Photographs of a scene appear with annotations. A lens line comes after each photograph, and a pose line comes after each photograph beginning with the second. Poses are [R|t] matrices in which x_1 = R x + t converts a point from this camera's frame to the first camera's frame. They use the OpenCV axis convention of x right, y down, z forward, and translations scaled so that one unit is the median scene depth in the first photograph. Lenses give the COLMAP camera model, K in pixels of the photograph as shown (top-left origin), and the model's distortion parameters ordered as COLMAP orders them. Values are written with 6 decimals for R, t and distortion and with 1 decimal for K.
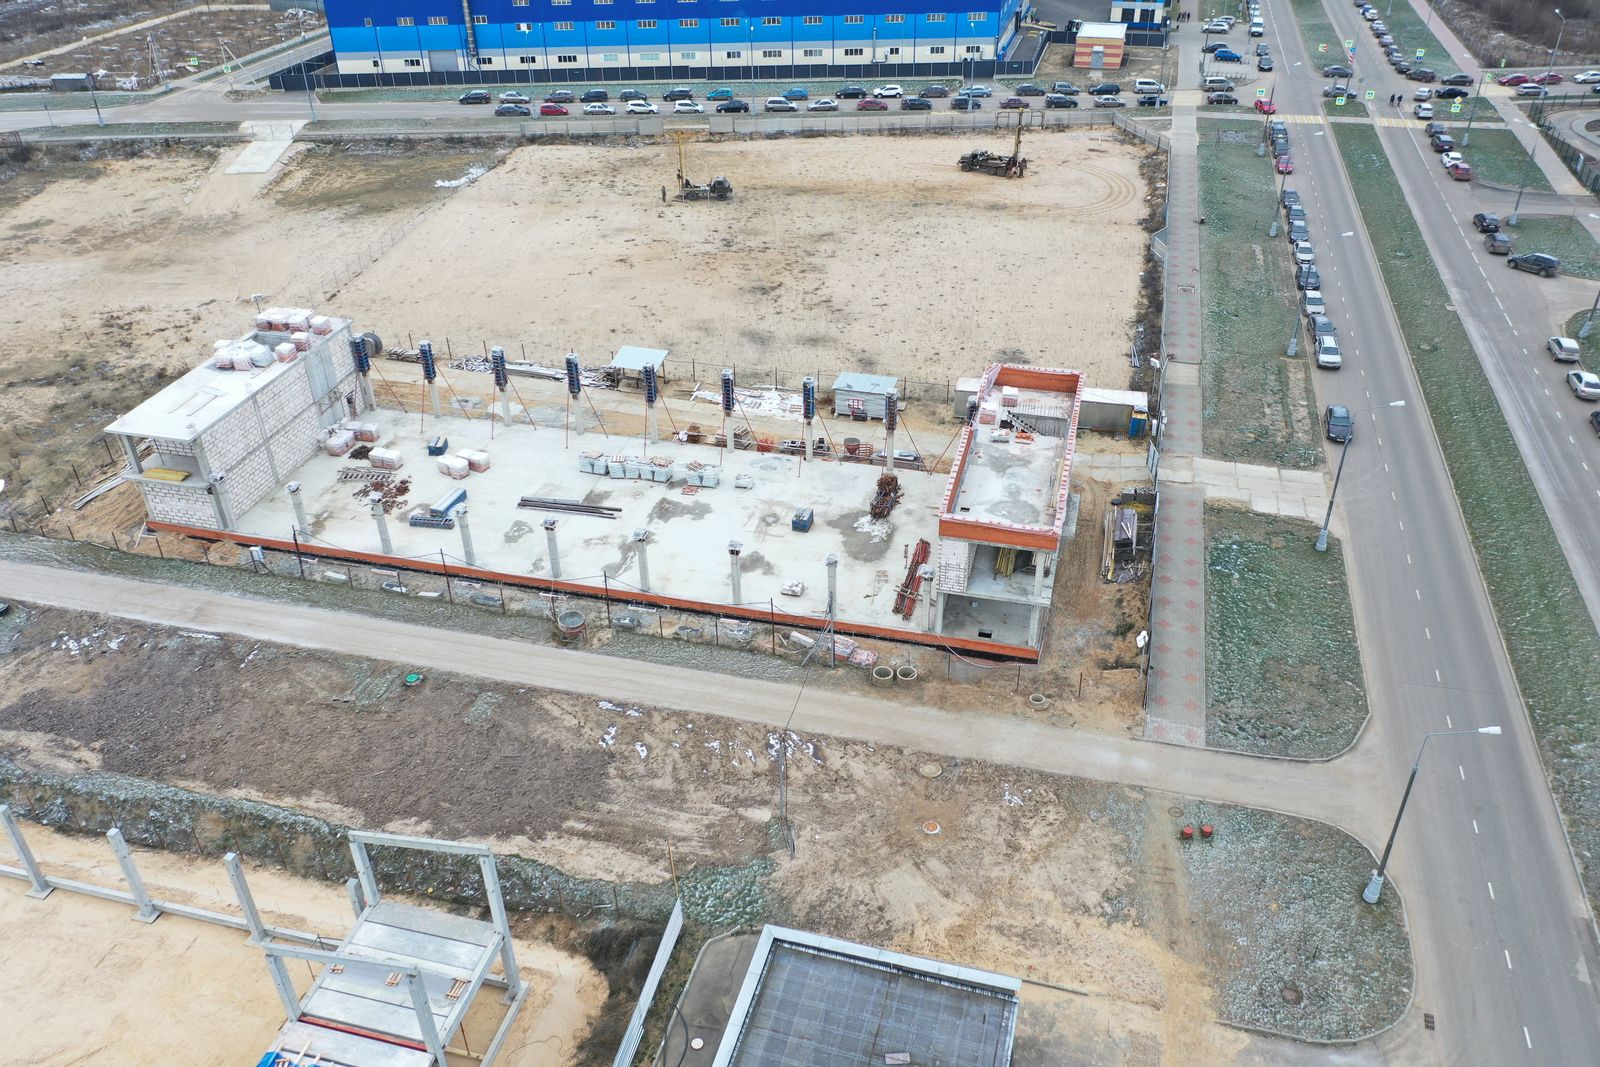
lens RADIAL K [[1266.3, 0, 804.0], [0, 1266.3, 526.1], [0, 0, 1]] dist [-0.003563, -0.001621]
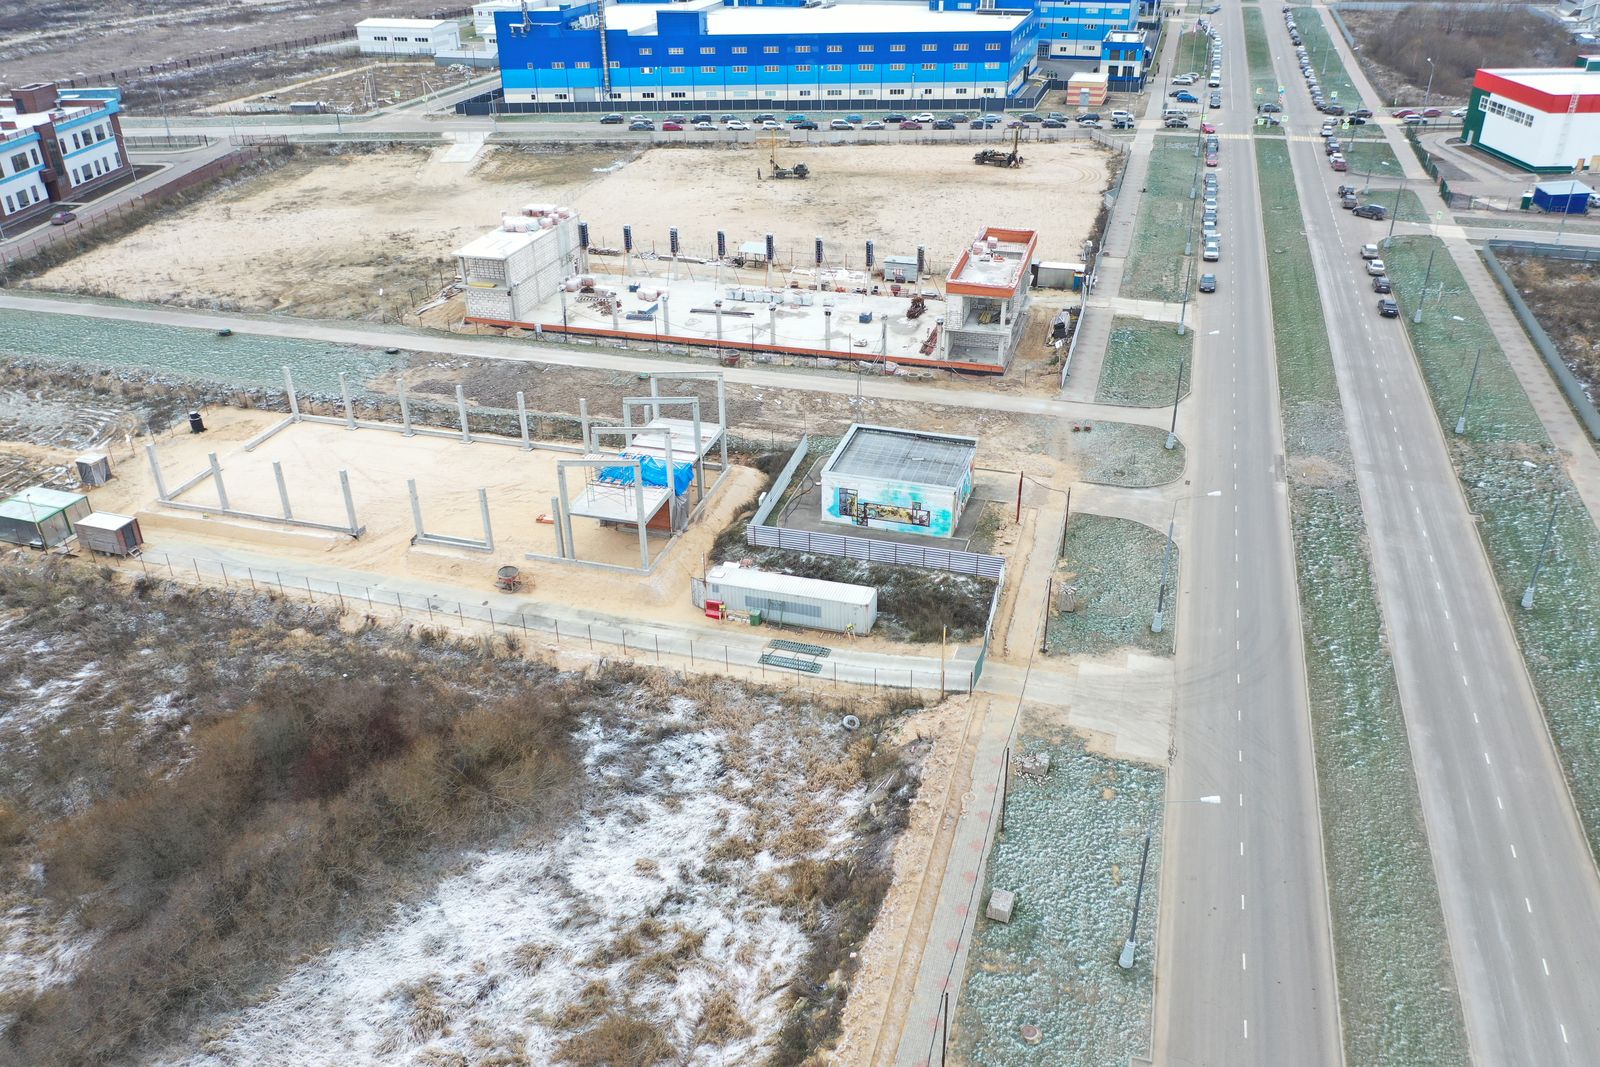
lens RADIAL K [[1266.3, 0, 804.0], [0, 1266.3, 526.1], [0, 0, 1]] dist [-0.003563, -0.001621]
pose [[0.999505, 0.016749, -0.026639, -0.017103], [-0.018651, 0.997171, -0.072819, 0.202751], [0.025344, 0.073280, 0.996989, -0.325102]]
